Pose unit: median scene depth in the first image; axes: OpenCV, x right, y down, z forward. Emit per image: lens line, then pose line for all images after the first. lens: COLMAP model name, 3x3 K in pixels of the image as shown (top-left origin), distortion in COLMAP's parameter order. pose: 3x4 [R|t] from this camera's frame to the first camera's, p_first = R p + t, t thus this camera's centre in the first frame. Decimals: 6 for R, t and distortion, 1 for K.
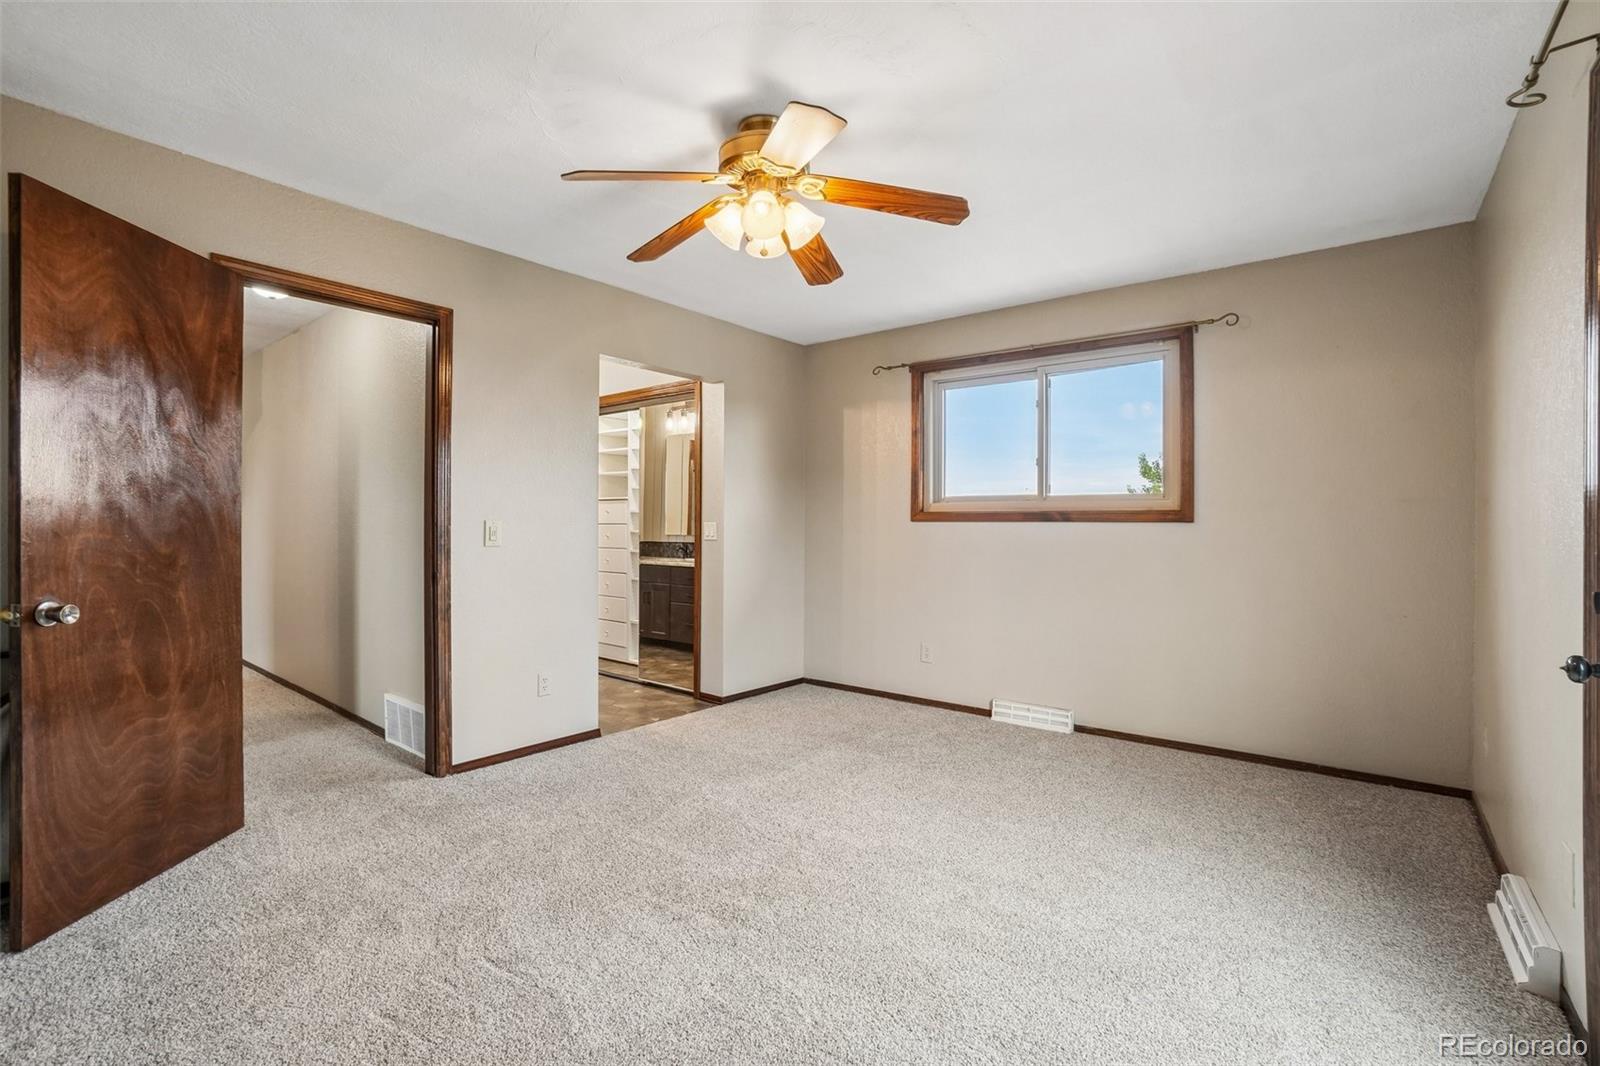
lens RADIAL K [[710.6, 0, 792.7], [0, 710.6, 530.0], [0, 0, 1]] dist [-0.058010, 0.019915]
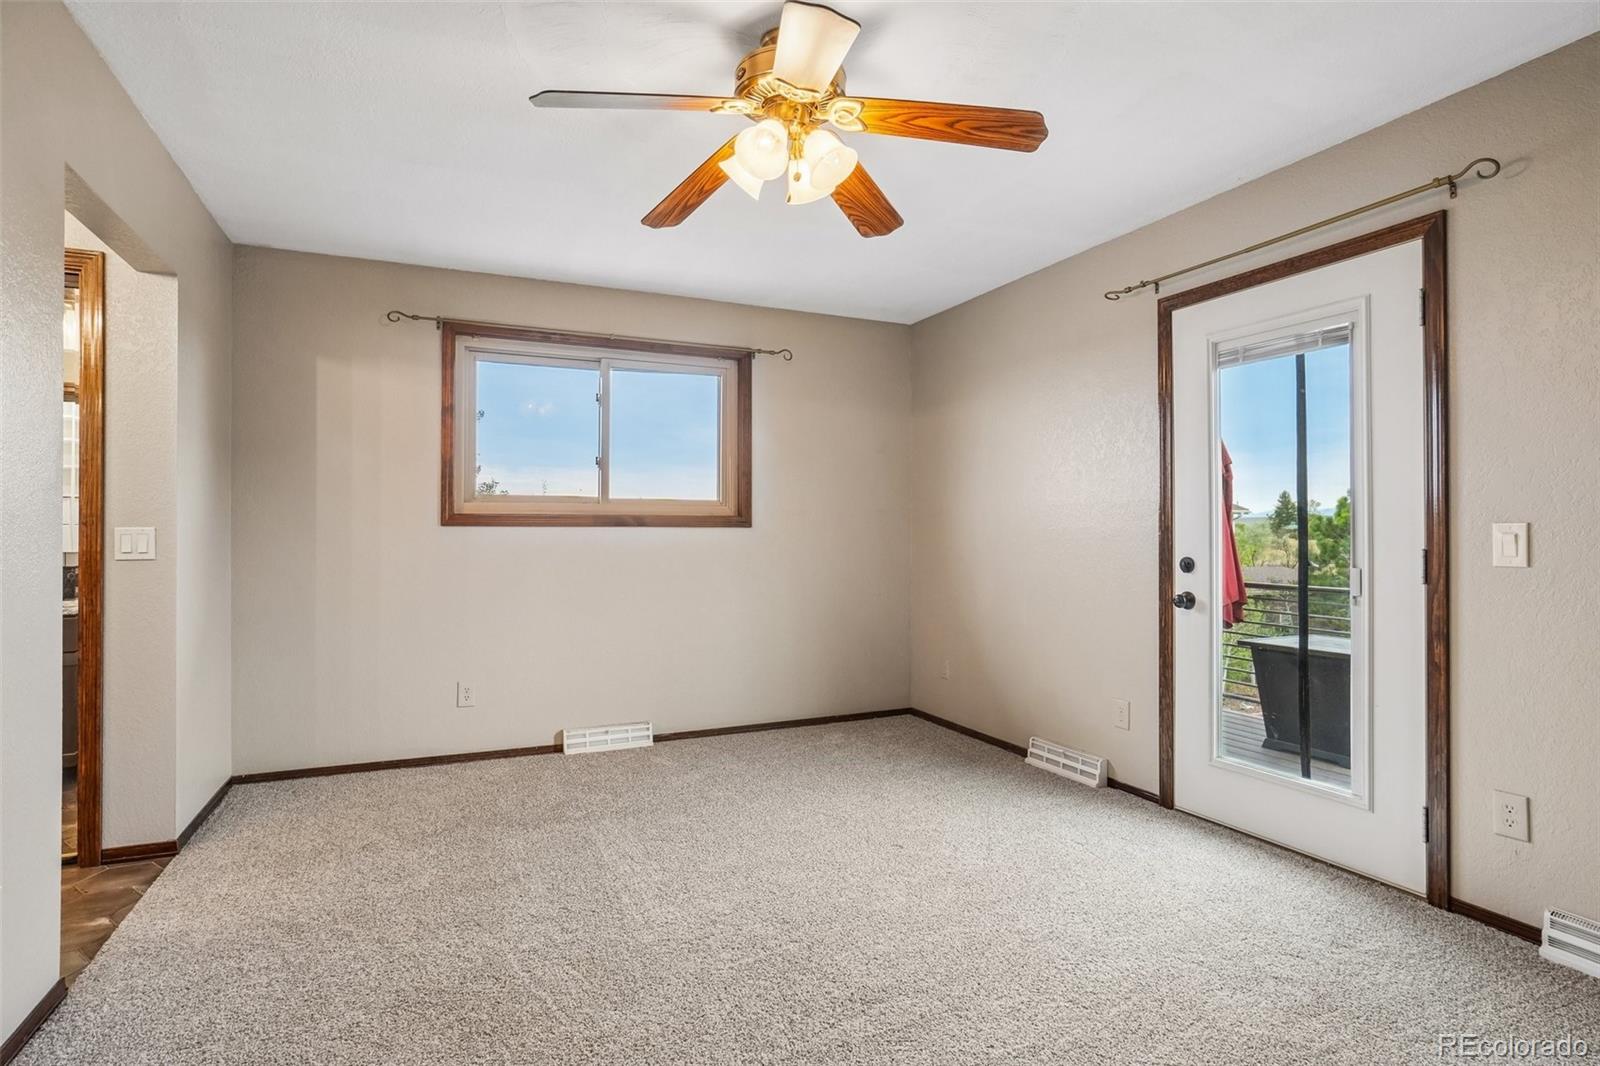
lens RADIAL K [[812.7, 0, 800.0], [0, 812.7, 533.0], [0, 0, 1]] dist [-0.034662, 0.015608]
pose [[0.445455, -0.013330, 0.895205, -0.489483], [0.002699, 0.999905, 0.013546, -0.017571], [-0.895300, -0.003618, 0.445449, 0.303230]]
